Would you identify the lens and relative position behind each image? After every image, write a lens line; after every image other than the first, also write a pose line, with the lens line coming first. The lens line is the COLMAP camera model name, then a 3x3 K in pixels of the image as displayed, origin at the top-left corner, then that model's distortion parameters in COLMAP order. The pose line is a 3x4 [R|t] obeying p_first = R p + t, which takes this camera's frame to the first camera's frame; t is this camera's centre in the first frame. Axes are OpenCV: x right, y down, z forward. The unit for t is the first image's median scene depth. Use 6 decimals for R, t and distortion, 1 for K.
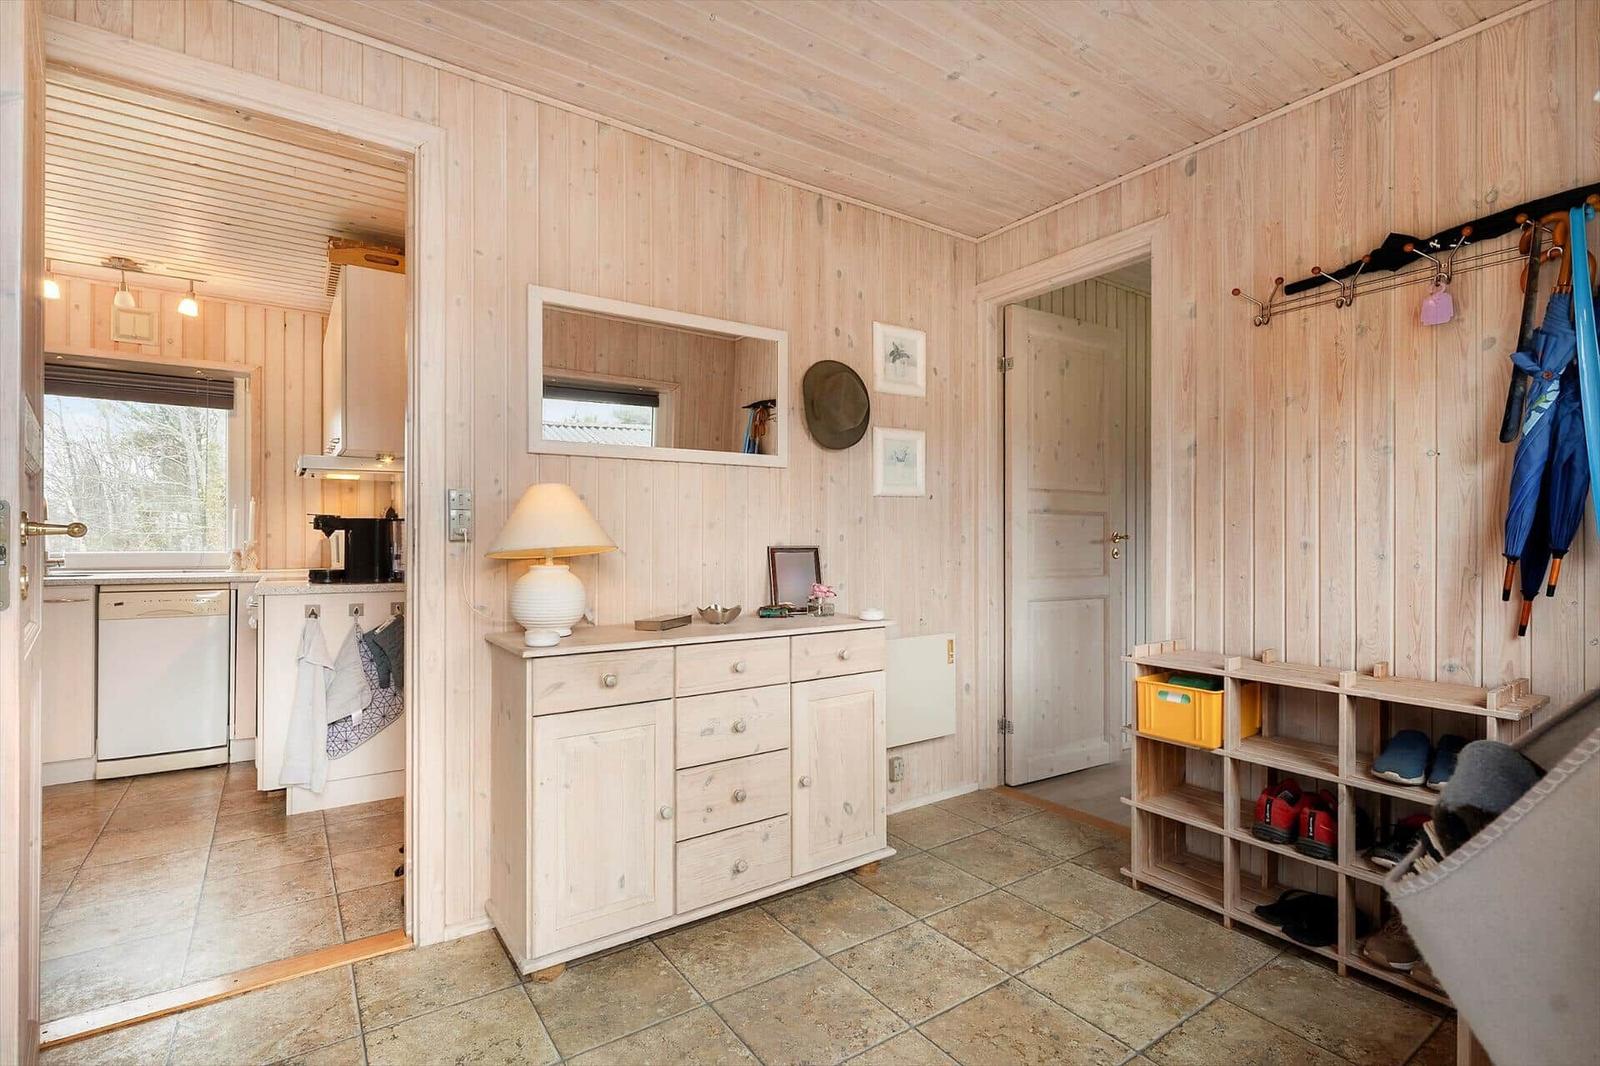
lens RADIAL K [[752.1, 0, 802.1], [0, 752.1, 536.5], [0, 0, 1]] dist [0.000372, 0.000227]
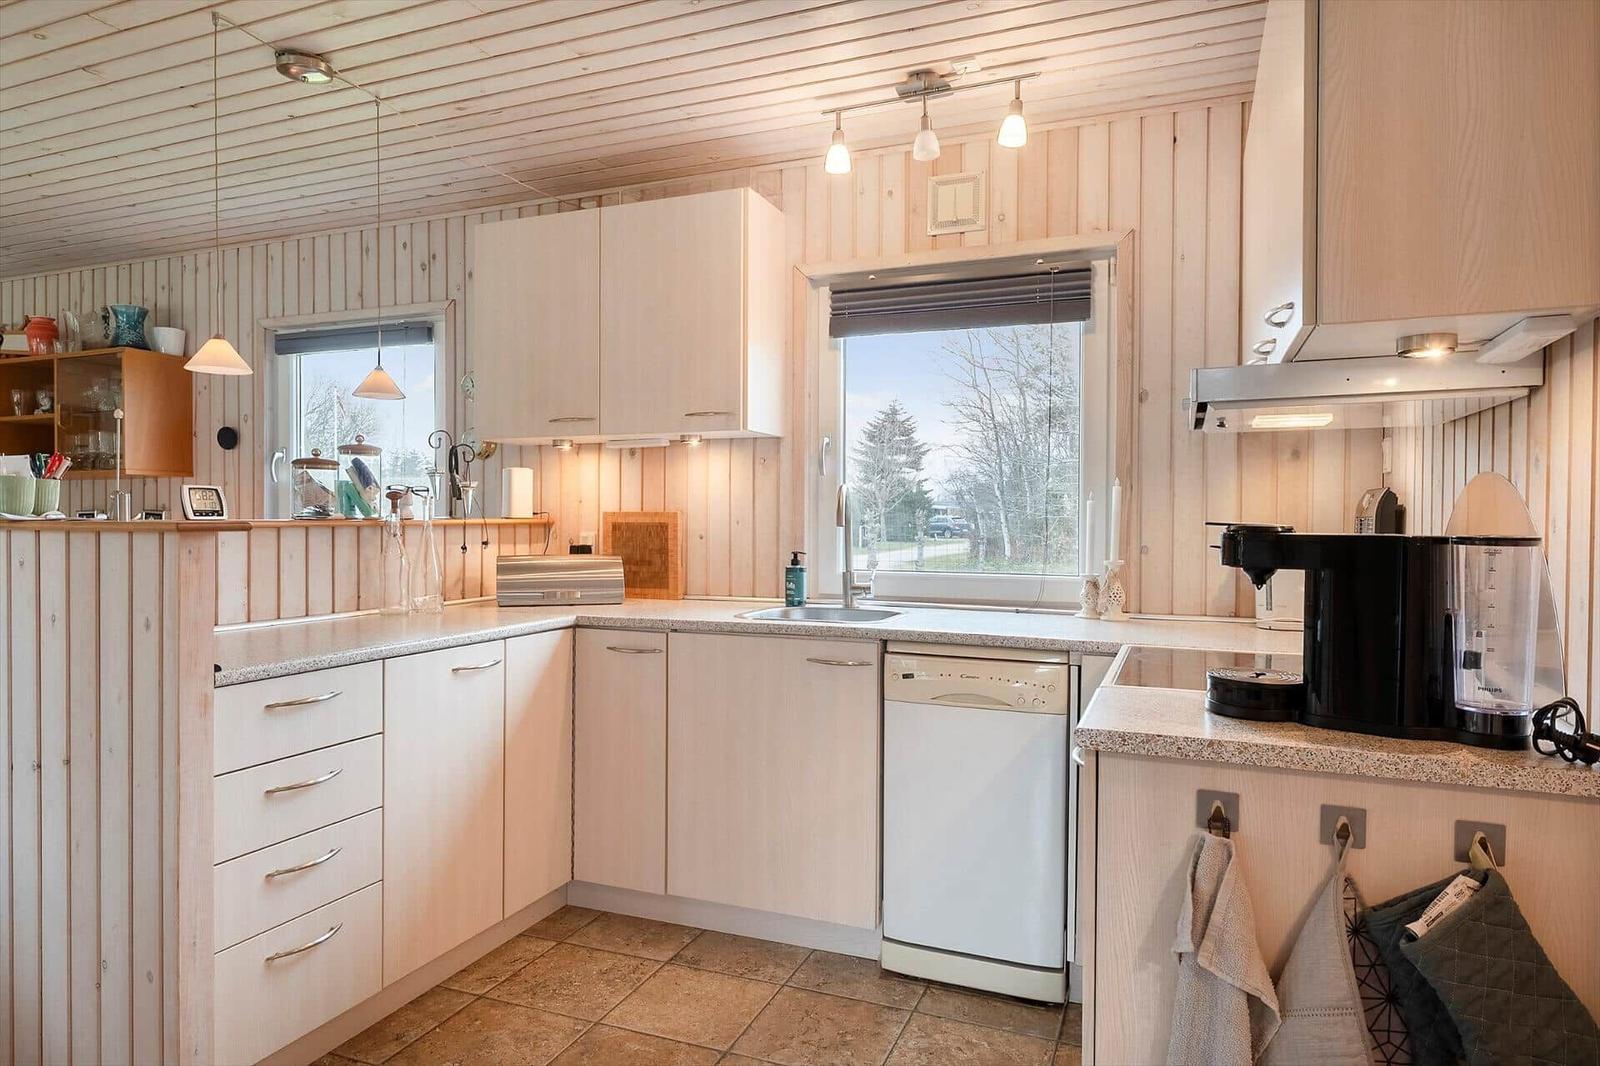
lens RADIAL K [[951.6, 0, 805.4], [0, 951.6, 533.6], [0, 0, 1]] dist [-0.000849, -0.001104]
pose [[0.549848, 0.015345, -0.835124, -0.321569], [0.000688, 0.999823, 0.018824, -0.028647], [0.835265, -0.010924, 0.549739, 0.494995]]
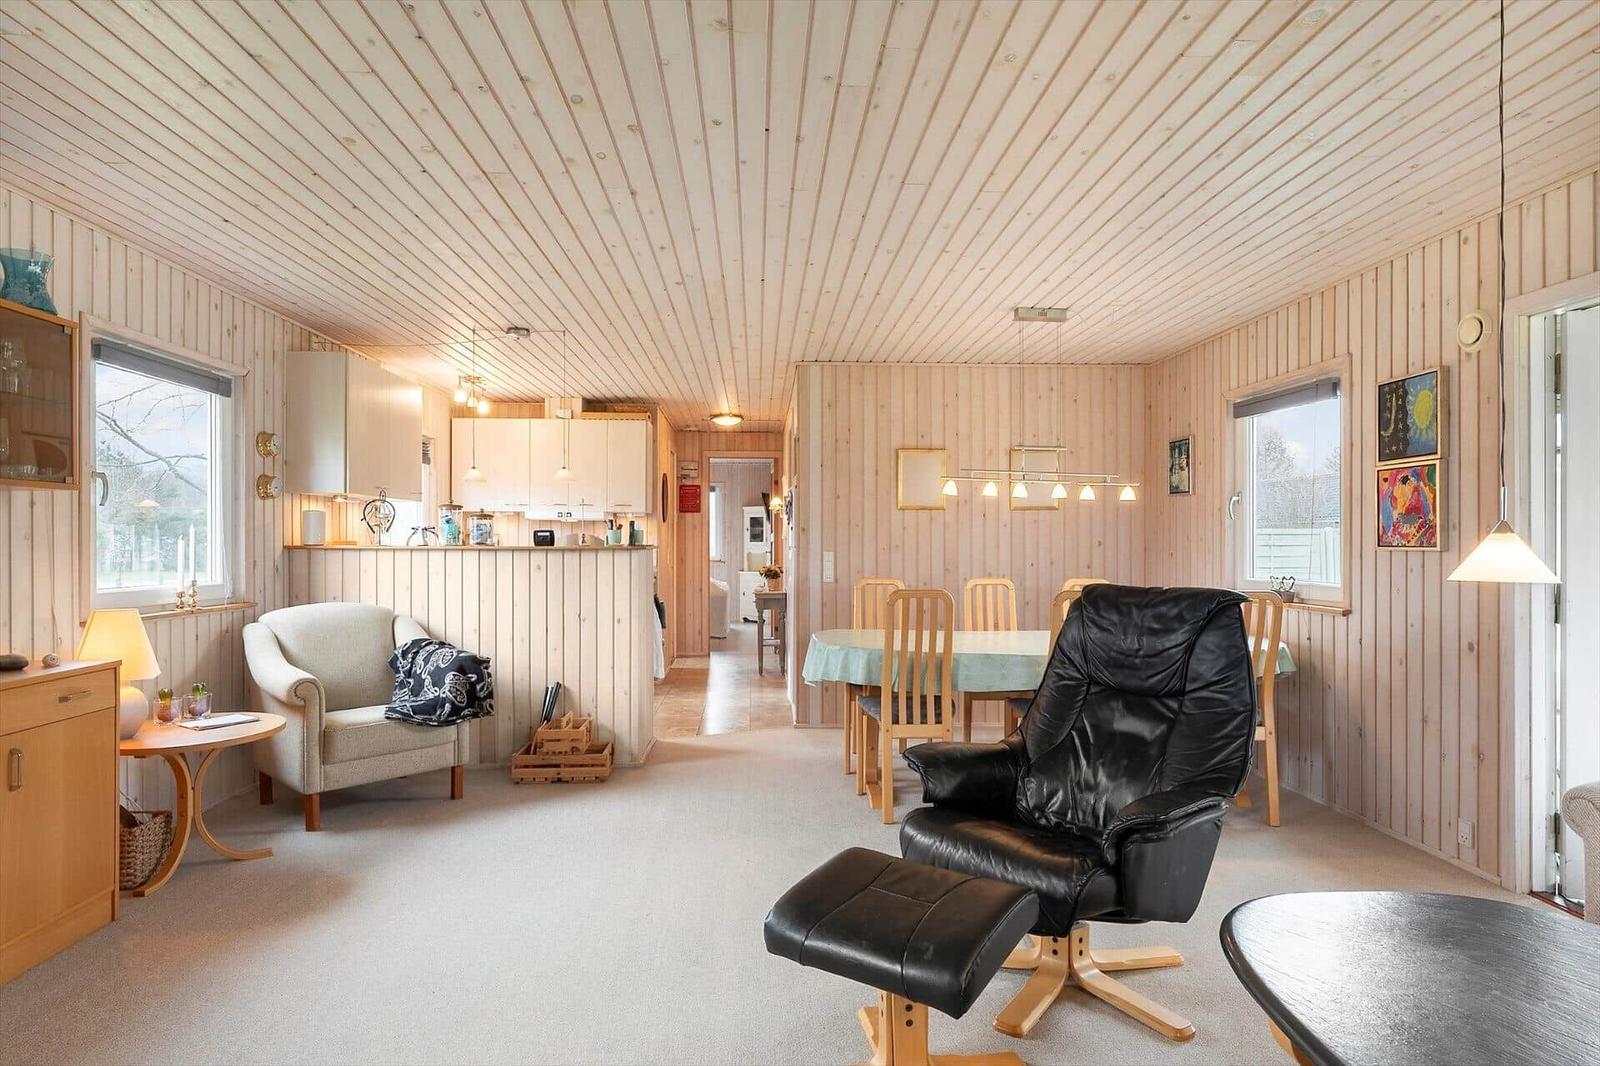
lens RADIAL K [[887.8, 0, 792.2], [0, 887.8, 530.2], [0, 0, 1]] dist [-0.000175, -0.000204]
pose [[0.537221, 0.010057, 0.843382, -1.983210], [-0.001874, 0.999941, -0.010730, -0.035545], [-0.843440, 0.004184, 0.537208, -0.494686]]
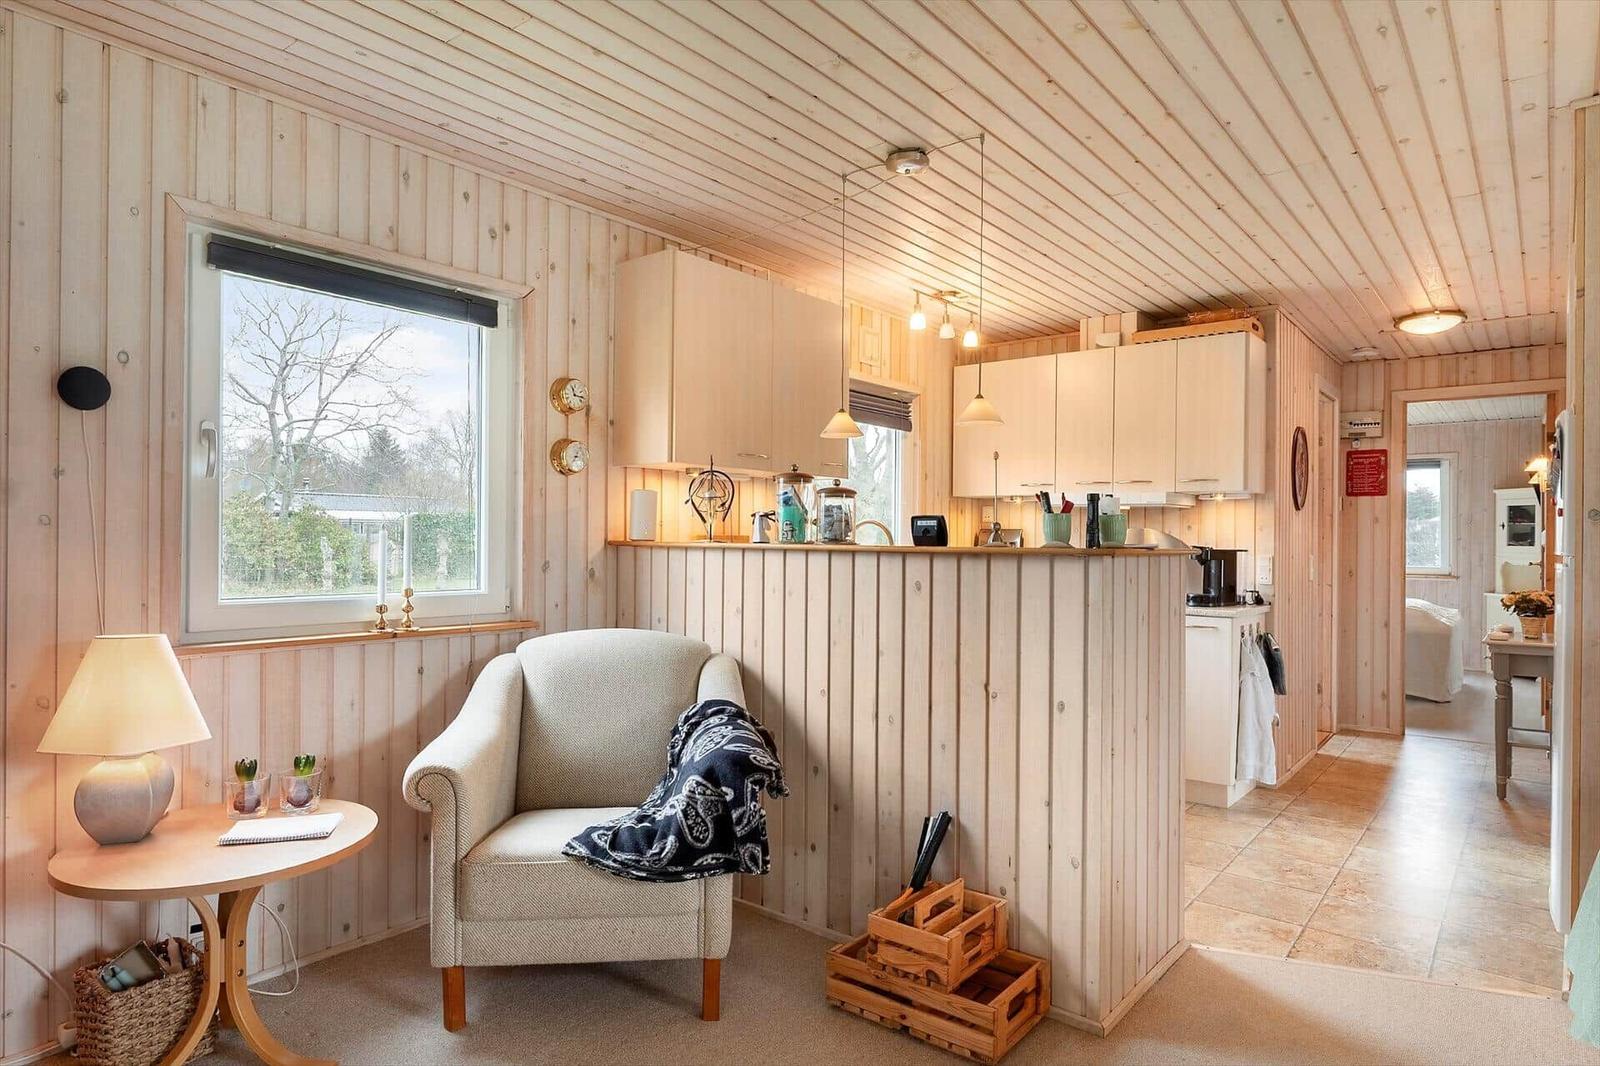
lens RADIAL K [[921.5, 0, 800.0], [0, 921.5, 537.4], [0, 0, 1]] dist [0.001662, -0.000142]
pose [[0.961058, 0.009477, 0.276185, -1.377898], [-0.010193, 0.999947, 0.001158, -0.032412], [-0.276159, -0.003928, 0.961104, -0.145929]]
